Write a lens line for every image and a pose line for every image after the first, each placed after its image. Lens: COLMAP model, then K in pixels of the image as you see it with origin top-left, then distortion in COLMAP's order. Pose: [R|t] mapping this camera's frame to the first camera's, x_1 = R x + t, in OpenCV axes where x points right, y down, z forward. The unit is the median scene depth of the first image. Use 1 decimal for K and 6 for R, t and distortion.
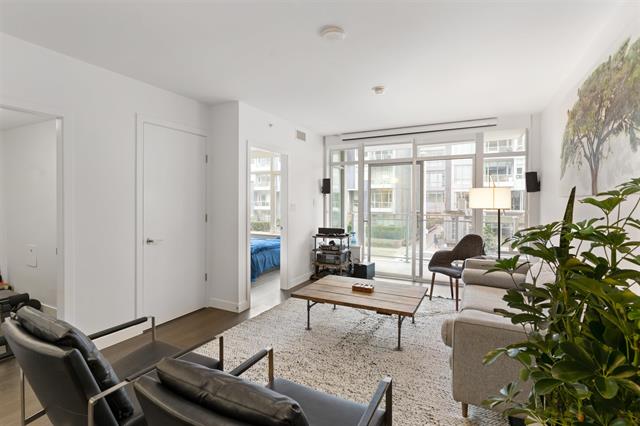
lens RADIAL K [[309.5, 0, 317.4], [0, 309.5, 206.0], [0, 0, 1]] dist [0.001395, 0.000070]
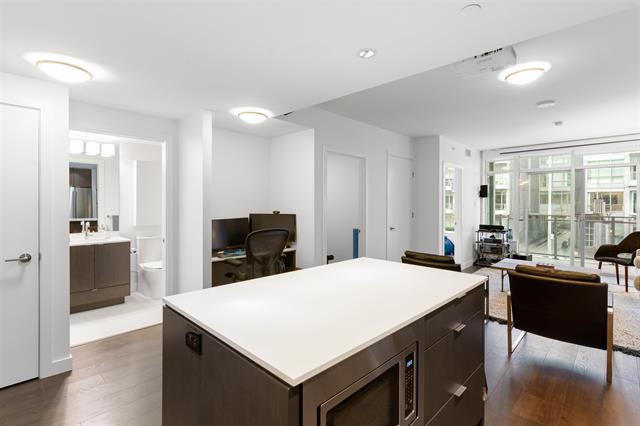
lens RADIAL K [[307.6, 0, 318.4], [0, 307.6, 205.1], [0, 0, 1]] dist [0.010749, 0.000196]
pose [[0.958878, 0.002344, -0.283809, -0.286768], [-0.004589, 0.999963, -0.007244, 0.003613], [0.283781, 0.008248, 0.958854, -0.413631]]
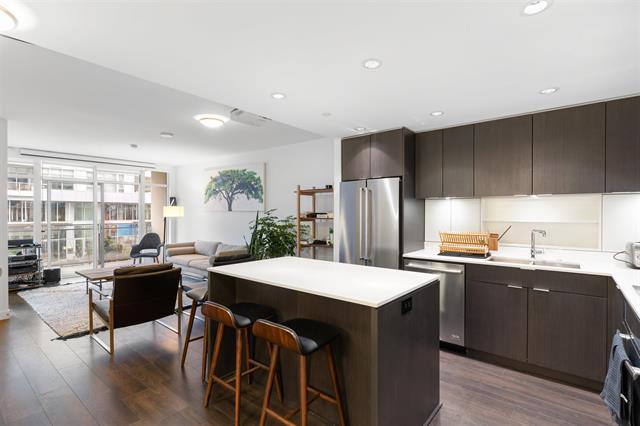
lens RADIAL K [[307.7, 0, 320.0], [0, 307.7, 213.0], [0, 0, 1]] dist [-0.001329, -0.000114]
pose [[0.197453, -0.004394, 0.980302, -0.795838], [0.016207, 0.999868, 0.001217, -0.001988], [-0.980178, 0.015648, 0.197498, -0.192407]]
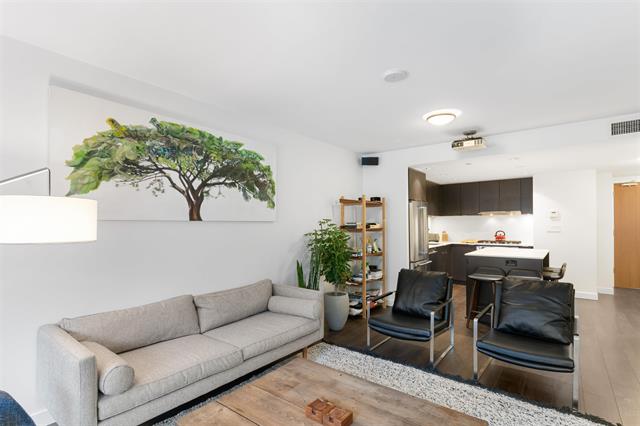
lens RADIAL K [[316.6, 0, 313.6], [0, 316.6, 223.3], [0, 0, 1]] dist [0.000951, -0.000069]
pose [[-0.981720, 0.002254, 0.190316, 0.051780], [0.005215, 0.999873, 0.015056, -0.017457], [-0.190258, 0.015773, -0.981607, 0.958574]]
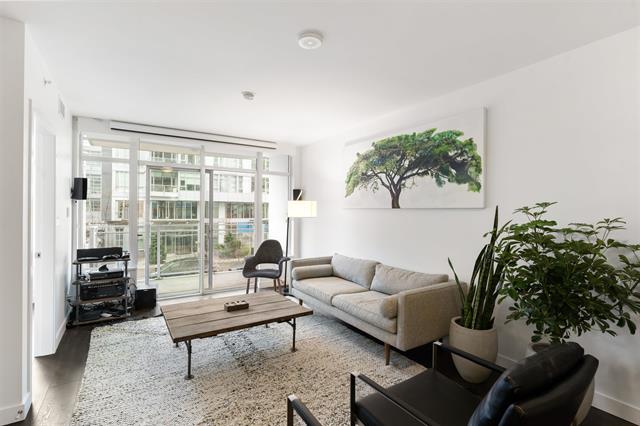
lens RADIAL K [[307.7, 0, 320.0], [0, 307.7, 213.0], [0, 0, 1]] dist [-0.001329, -0.000114]
pose [[0.499021, -0.002906, 0.866585, -0.340176], [0.009194, 0.999956, -0.001942, -0.003992], [-0.866541, 0.008936, 0.499026, 0.215994]]
